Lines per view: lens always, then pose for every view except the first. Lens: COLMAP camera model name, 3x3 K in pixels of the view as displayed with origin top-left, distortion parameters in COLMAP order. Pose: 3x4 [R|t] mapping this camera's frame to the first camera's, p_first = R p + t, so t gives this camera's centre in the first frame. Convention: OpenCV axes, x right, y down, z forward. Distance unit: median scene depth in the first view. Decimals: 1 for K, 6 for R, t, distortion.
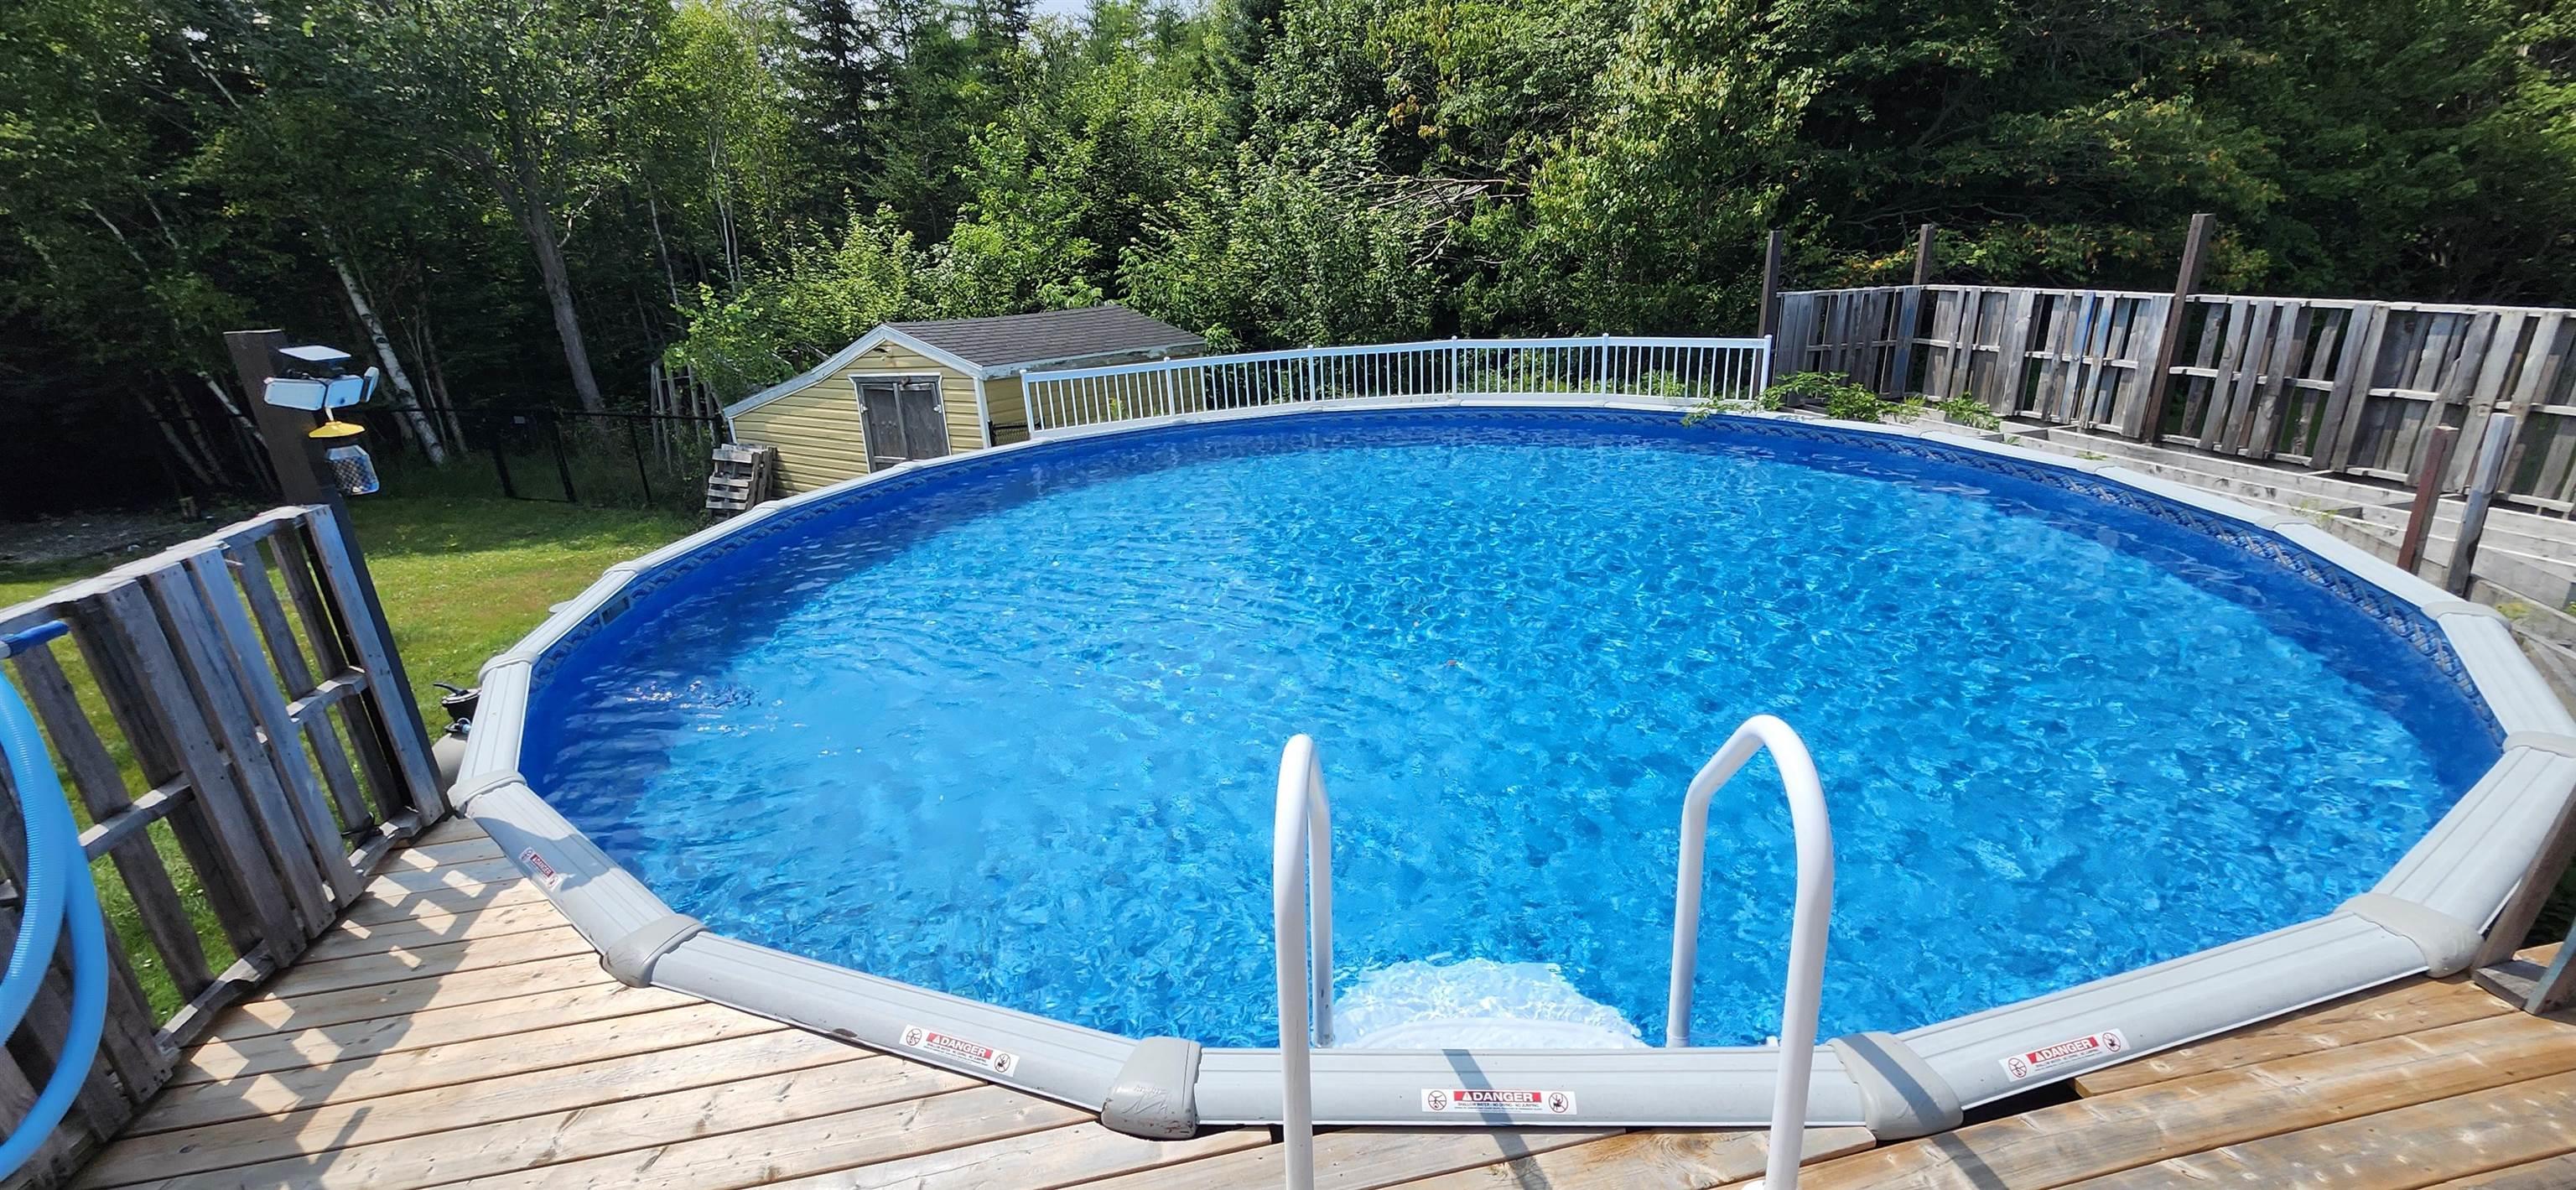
lens RADIAL K [[1008.9, 0, 1290.6], [0, 1008.9, 601.6], [0, 0, 1]] dist [-0.000127, 0.000976]
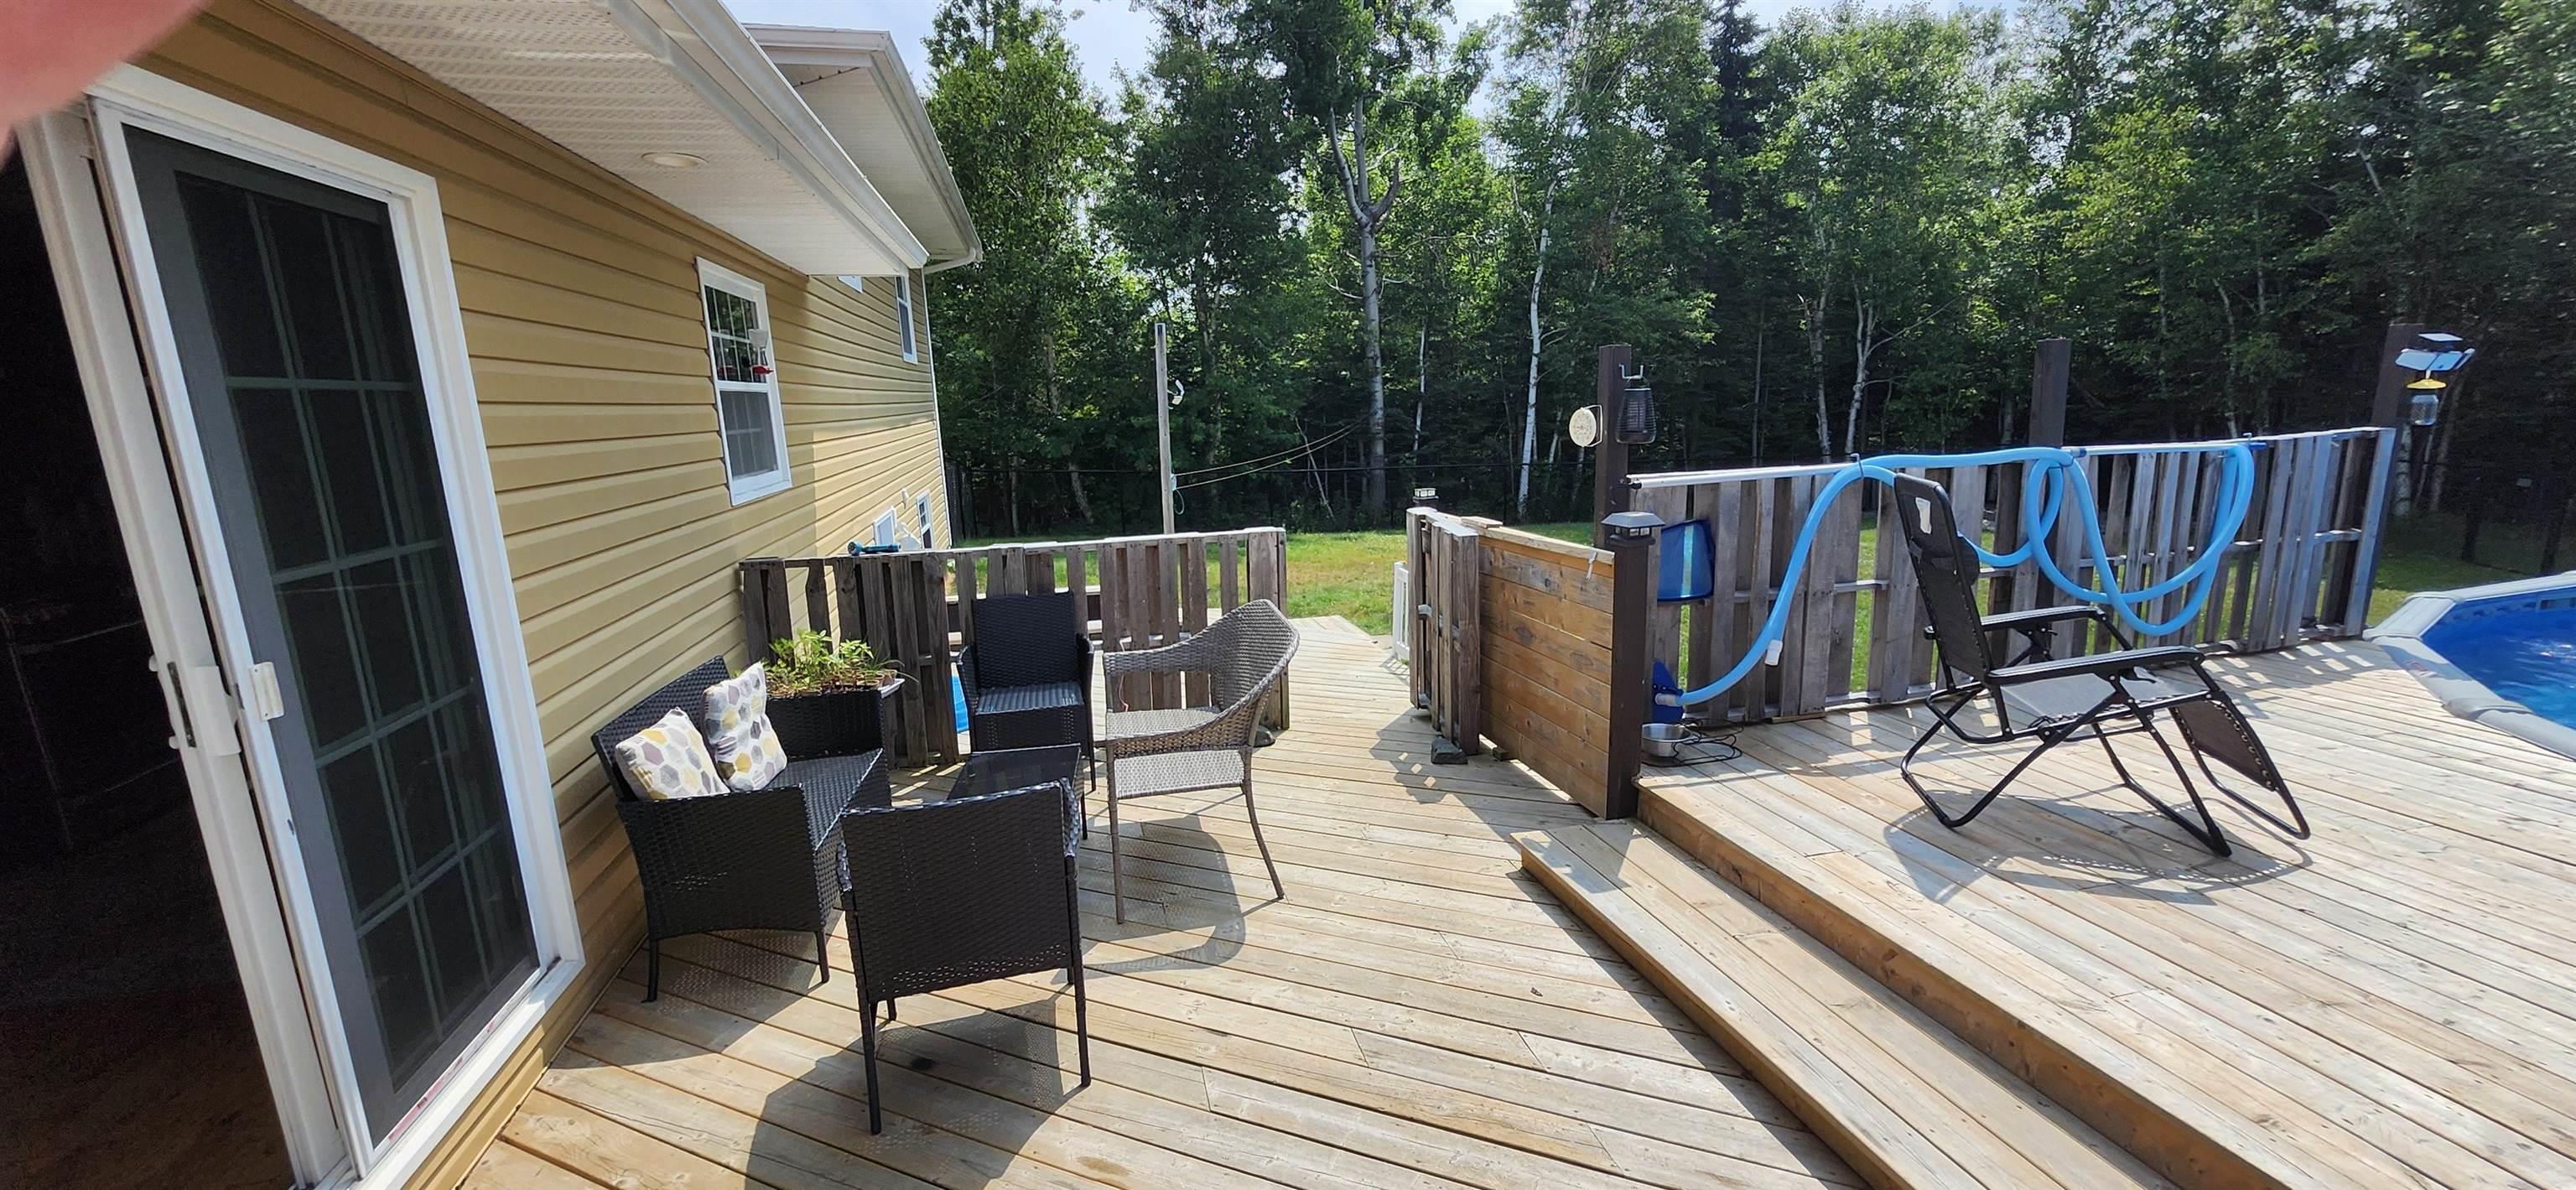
lens RADIAL K [[1008.9, 0, 1290.6], [0, 1008.9, 601.6], [0, 0, 1]] dist [-0.000127, 0.000976]
pose [[0.039819, 0.241352, -0.969620, 0.605993], [-0.306986, 0.926412, 0.217990, 0.336991], [0.950881, 0.288980, 0.110980, -0.769171]]
